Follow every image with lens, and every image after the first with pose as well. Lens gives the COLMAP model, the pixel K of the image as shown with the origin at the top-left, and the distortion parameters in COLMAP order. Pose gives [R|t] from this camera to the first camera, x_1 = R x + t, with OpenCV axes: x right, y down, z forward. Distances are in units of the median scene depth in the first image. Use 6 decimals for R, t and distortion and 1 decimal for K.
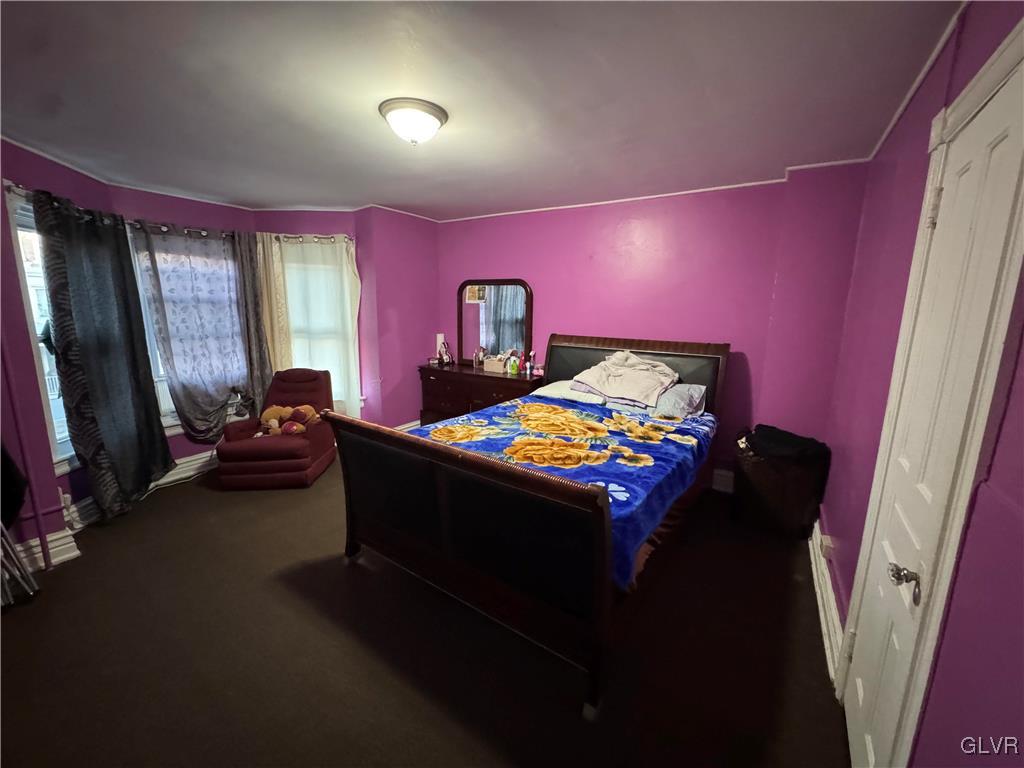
lens RADIAL K [[406.2, 0, 512.0], [0, 406.2, 384.0], [0, 0, 1]] dist [-0.002128, -0.000227]
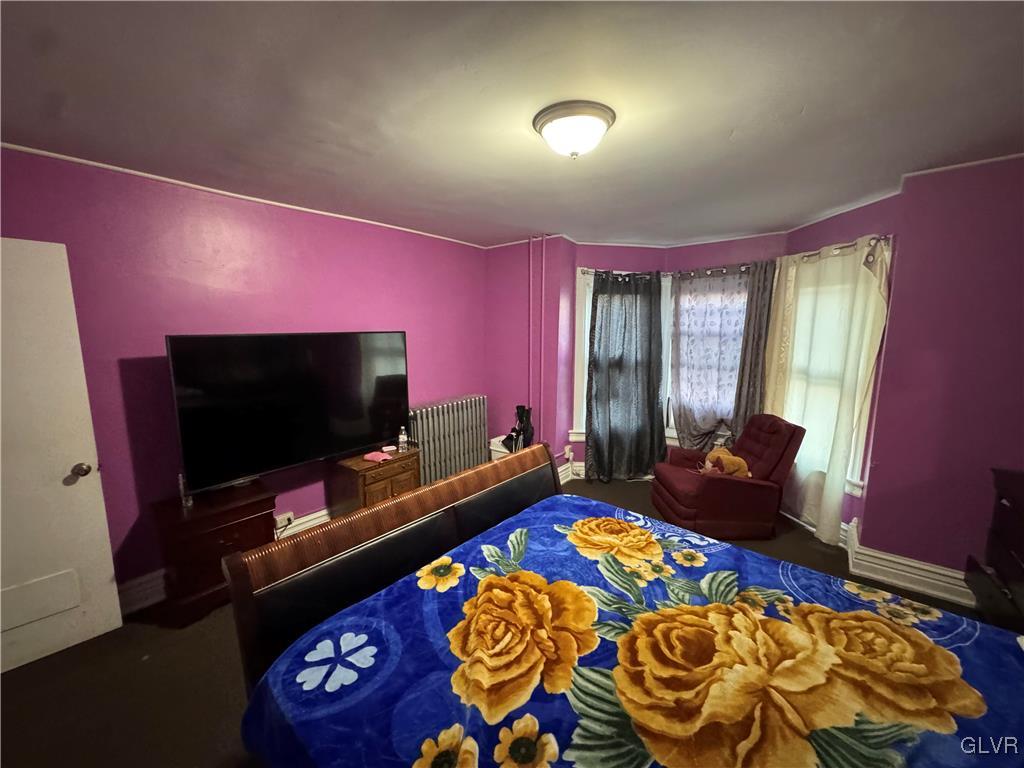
lens RADIAL K [[406.2, 0, 512.0], [0, 406.2, 384.0], [0, 0, 1]] dist [-0.002128, -0.000227]
pose [[-0.099453, 0.129638, -0.986561, 0.435165], [-0.180959, 0.972587, 0.146044, -0.165008], [0.978449, 0.193052, -0.073268, 0.699238]]
